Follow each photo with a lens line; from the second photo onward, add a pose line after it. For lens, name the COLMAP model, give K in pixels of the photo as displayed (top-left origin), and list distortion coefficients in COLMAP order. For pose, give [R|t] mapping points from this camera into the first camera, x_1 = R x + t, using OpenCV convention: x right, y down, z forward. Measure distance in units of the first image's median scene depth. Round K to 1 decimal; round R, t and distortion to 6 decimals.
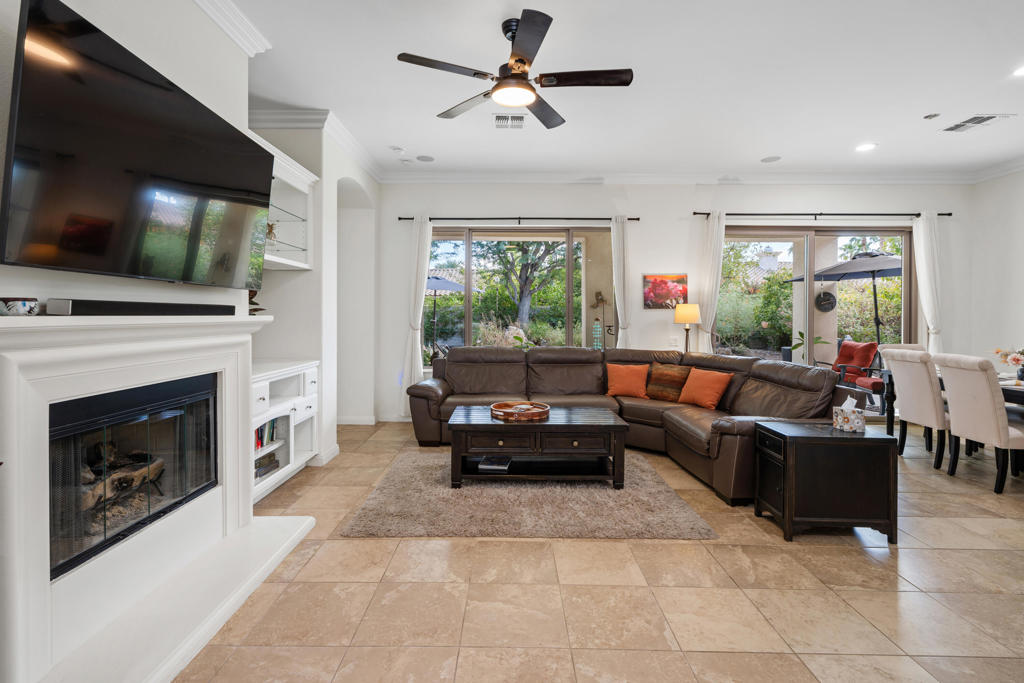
lens RADIAL K [[451.0, 0, 502.9], [0, 451.0, 314.8], [0, 0, 1]] dist [0.008676, -0.000433]
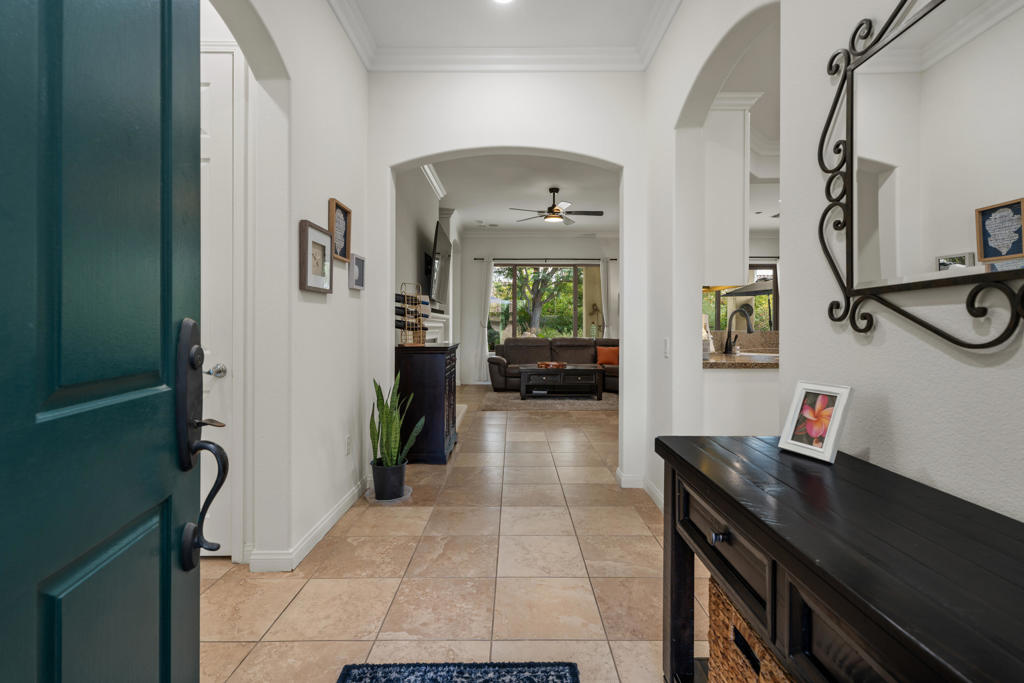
lens RADIAL K [[469.3, 0, 518.1], [0, 469.3, 325.3], [0, 0, 1]] dist [0.003446, 0.000370]
pose [[0.999572, -0.003232, 0.029089, -0.124377], [0.003291, 0.999993, -0.002010, 0.033474], [-0.029082, 0.002105, 0.999575, -0.802490]]
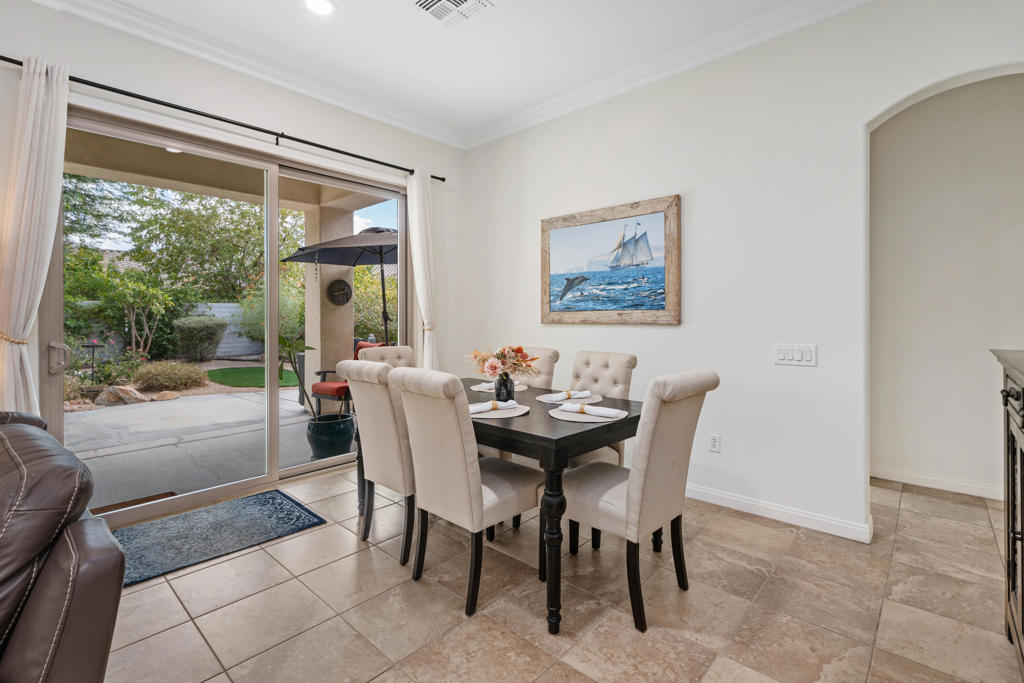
lens RADIAL K [[469.3, 0, 518.1], [0, 469.3, 325.3], [0, 0, 1]] dist [0.003446, 0.000370]
pose [[0.649528, -0.021561, 0.760032, 0.567045], [0.007527, 0.999731, 0.021928, 0.020697], [-0.760301, -0.008522, 0.649516, 0.474664]]
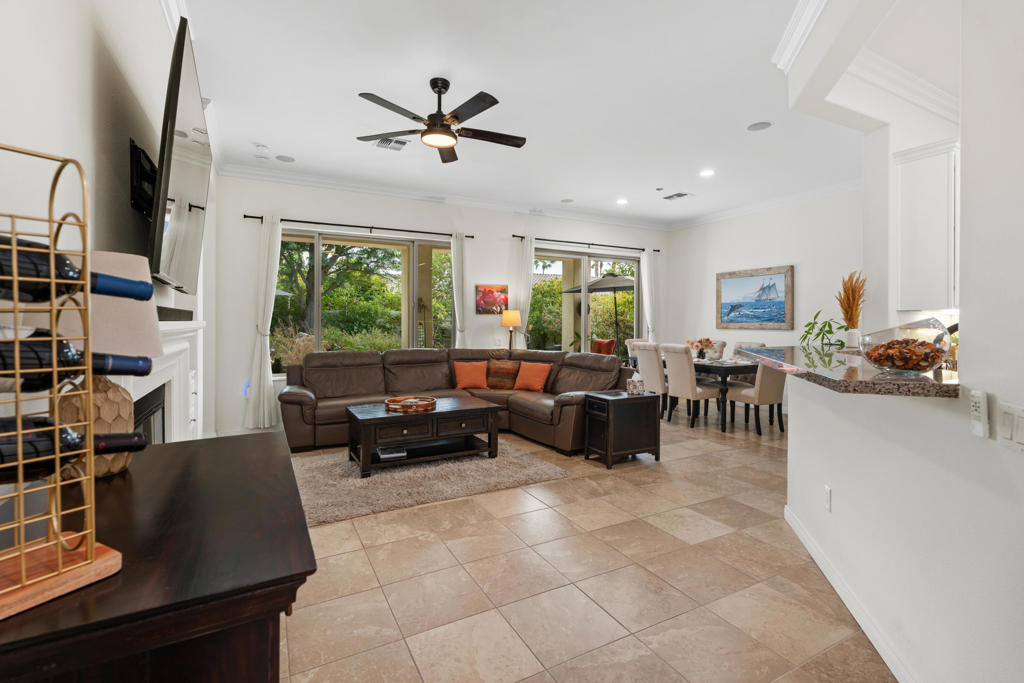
lens RADIAL K [[462.5, 0, 507.6], [0, 462.5, 322.9], [0, 0, 1]] dist [0.002981, 0.000796]
pose [[0.873310, -0.006835, 0.487117, -0.238600], [0.003100, 0.999959, 0.008474, -0.000736], [-0.487155, -0.005890, 0.873296, -0.101371]]
